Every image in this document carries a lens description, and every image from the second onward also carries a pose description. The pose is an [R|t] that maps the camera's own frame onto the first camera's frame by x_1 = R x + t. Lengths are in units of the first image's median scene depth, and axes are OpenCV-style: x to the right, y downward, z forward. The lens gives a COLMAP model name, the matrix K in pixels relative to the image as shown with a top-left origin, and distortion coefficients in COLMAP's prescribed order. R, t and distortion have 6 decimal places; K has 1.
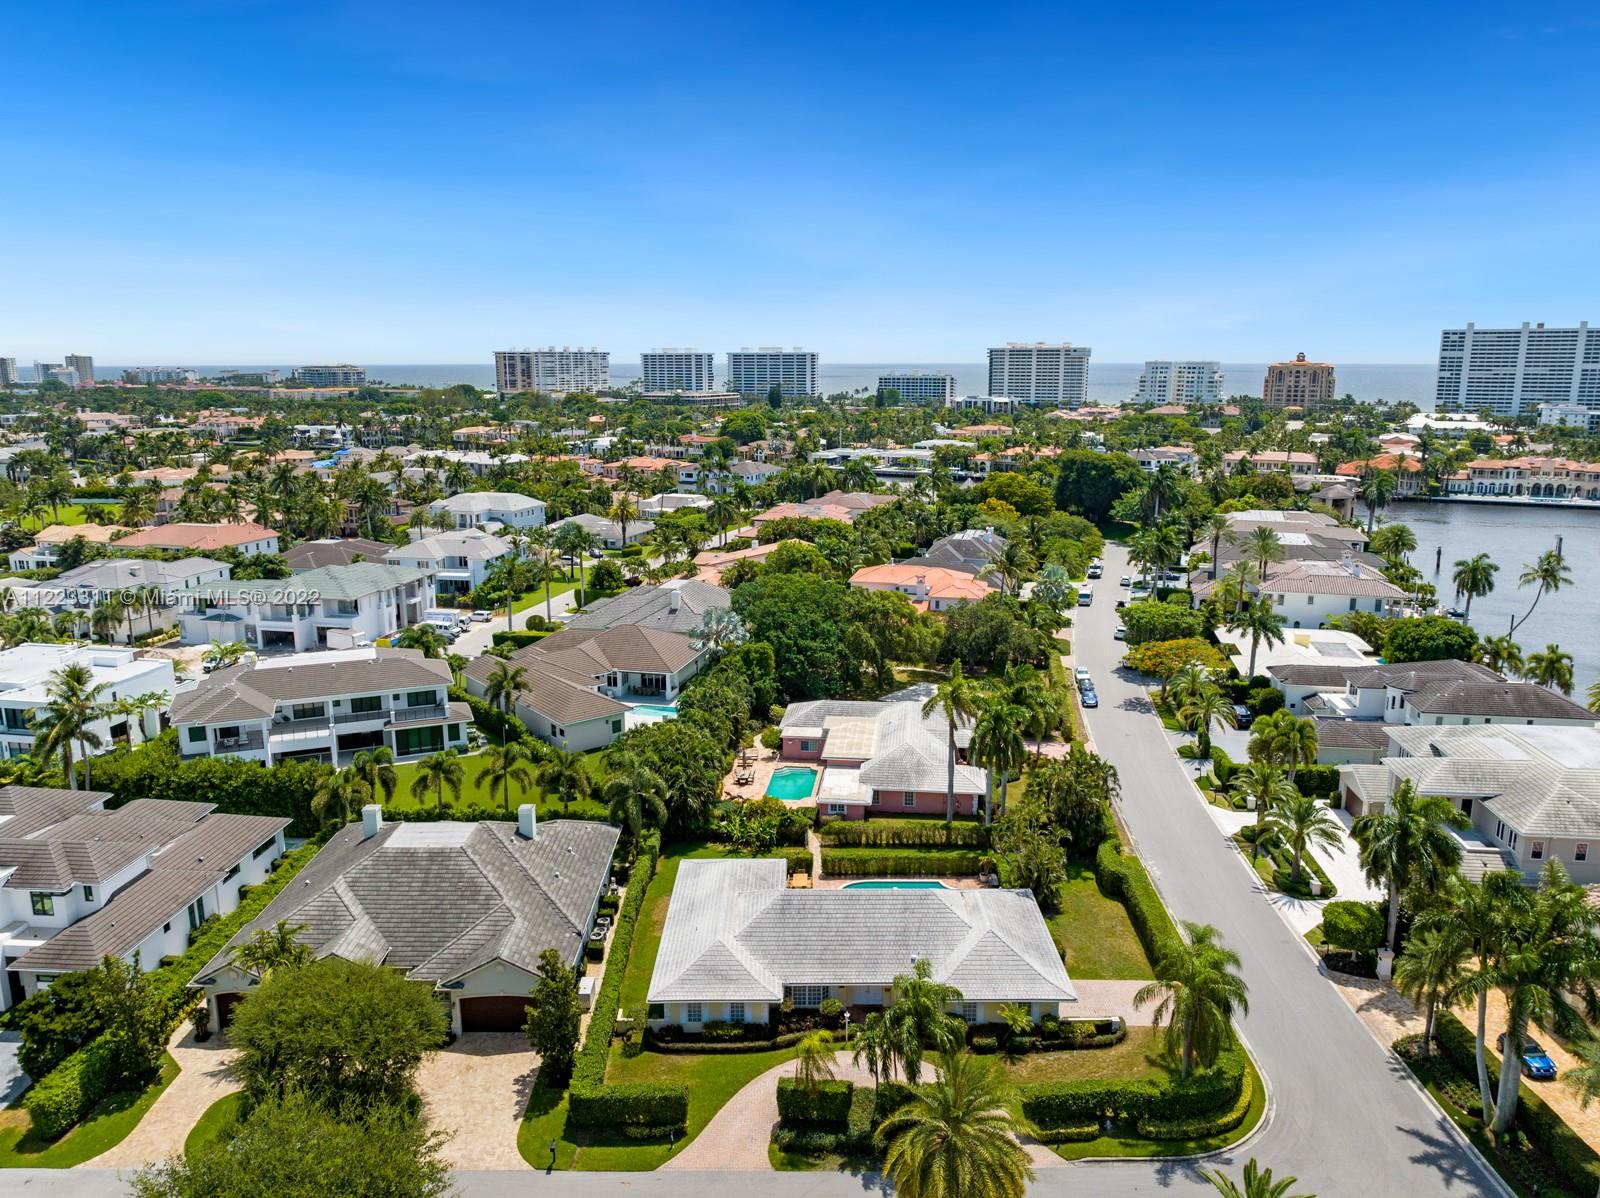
lens RADIAL K [[1123.2, 0, 800.0], [0, 1123.2, 599.0], [0, 0, 1]] dist [-0.009928, -0.002575]
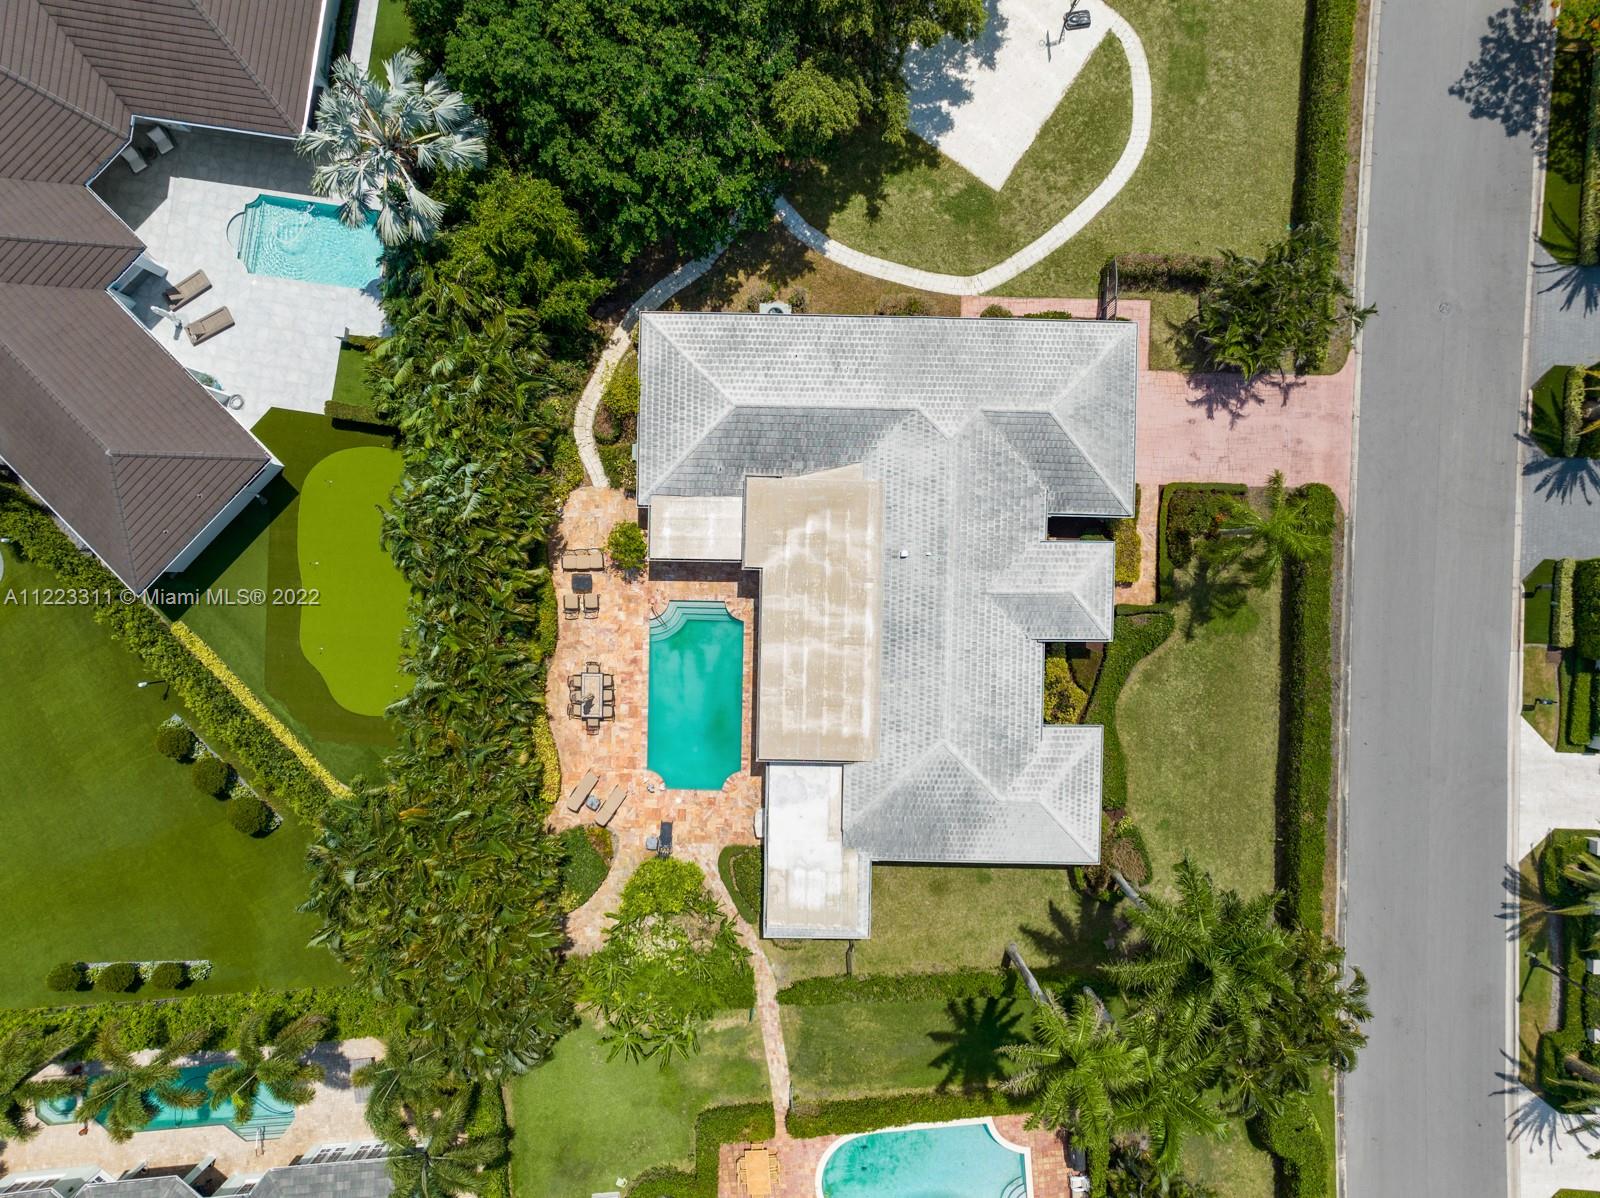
lens RADIAL K [[1124.2, 0, 800.0], [0, 1124.2, 599.0], [0, 0, 1]] dist [-0.040452, 0.010151]
pose [[0.995439, -0.095375, -0.002237, 0.039836], [0.020614, 0.192128, 0.981153, -0.298686], [-0.093148, -0.976724, 0.193217, 0.896391]]
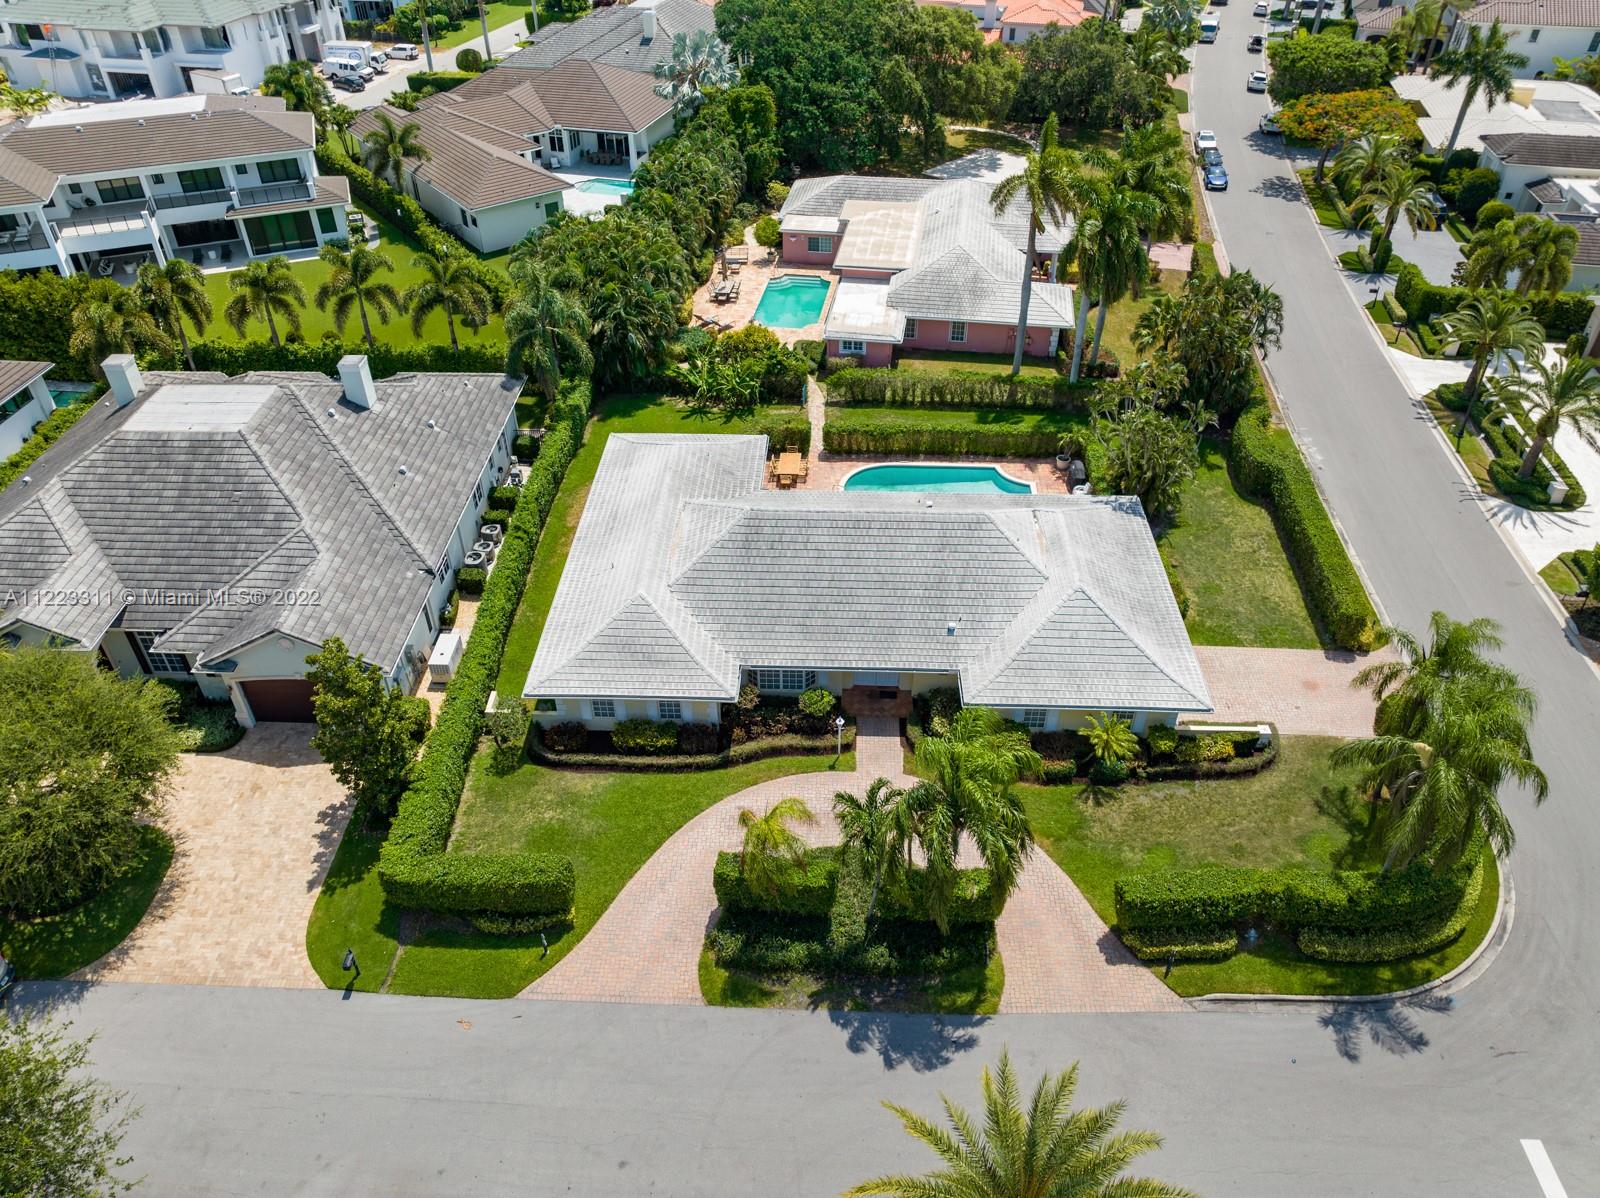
lens RADIAL K [[1124.2, 0, 800.0], [0, 1124.2, 599.0], [0, 0, 1]] dist [-0.040452, 0.010151]
pose [[0.999326, 0.021314, -0.029901, 0.021490], [-0.005746, 0.895031, 0.445967, 0.016794], [0.036268, -0.445495, 0.894550, 0.273136]]
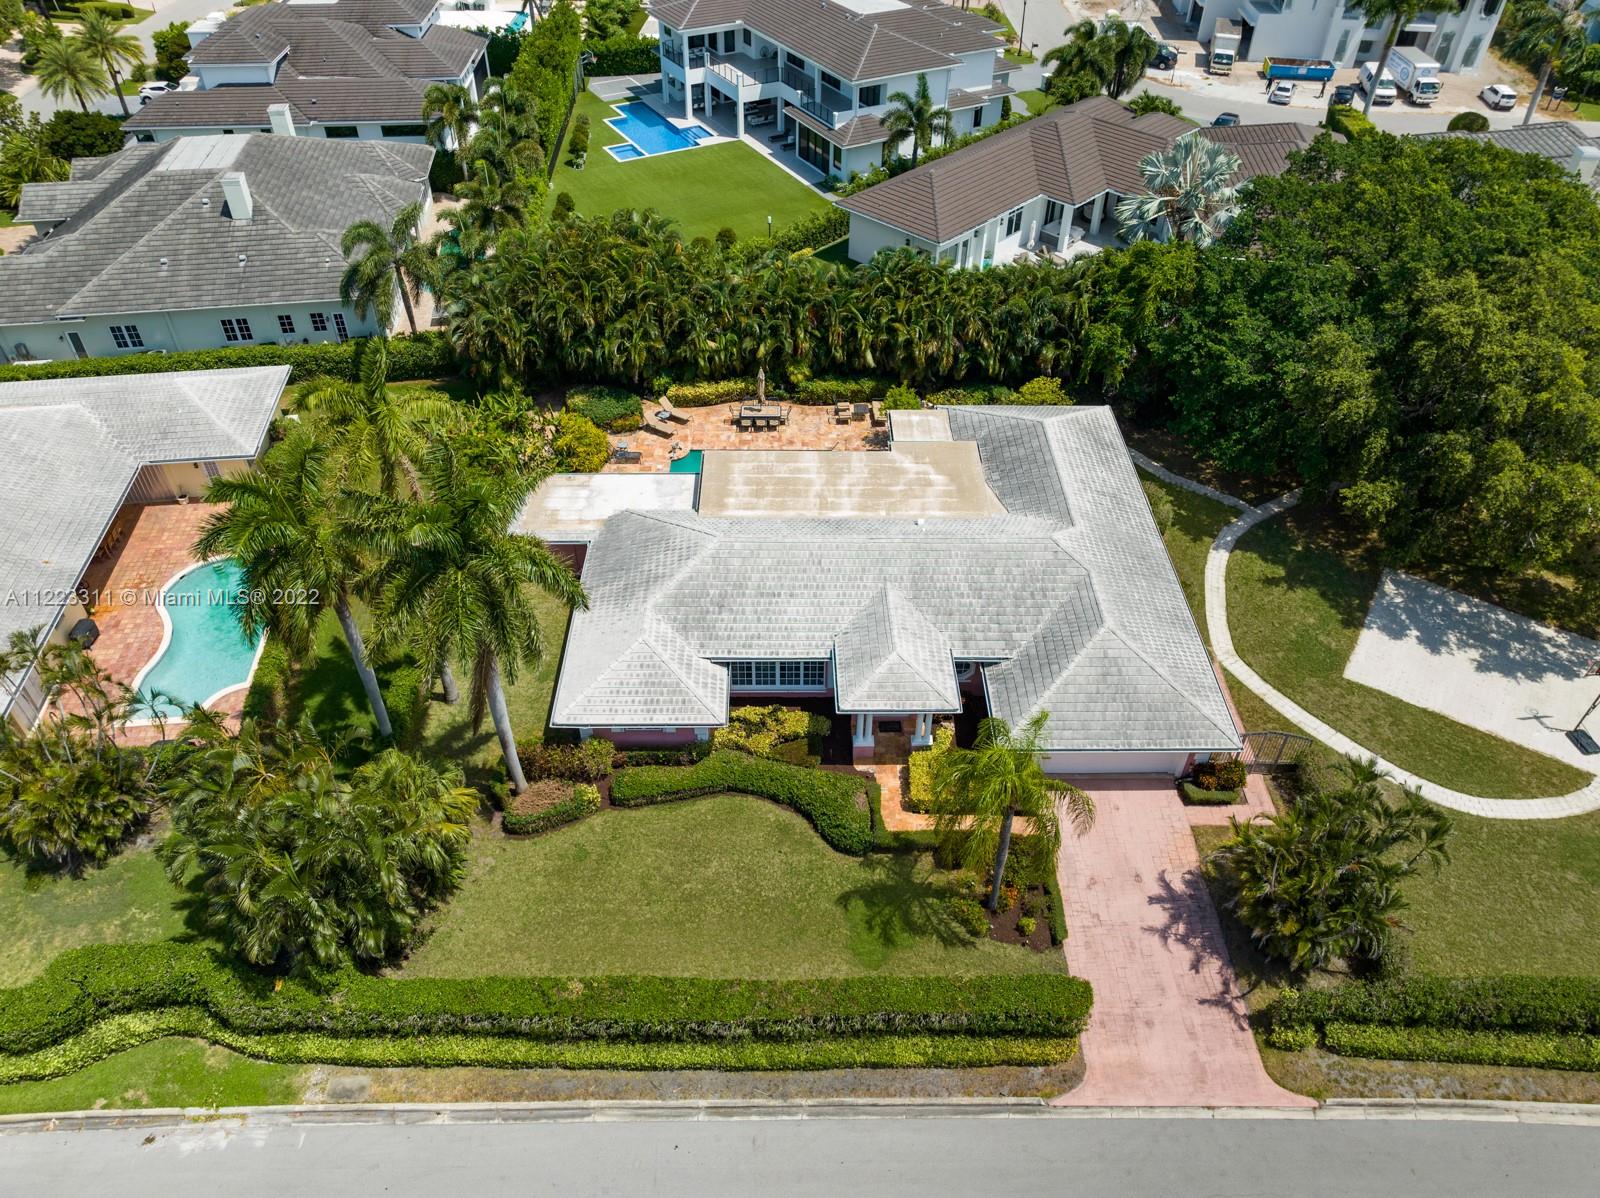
lens RADIAL K [[1124.2, 0, 800.0], [0, 1124.2, 599.0], [0, 0, 1]] dist [-0.040452, 0.010151]
pose [[0.121626, 0.667273, -0.734815, 0.379878], [-0.216739, 0.740300, 0.636380, -0.111897], [0.968623, 0.081863, 0.234664, 0.859342]]
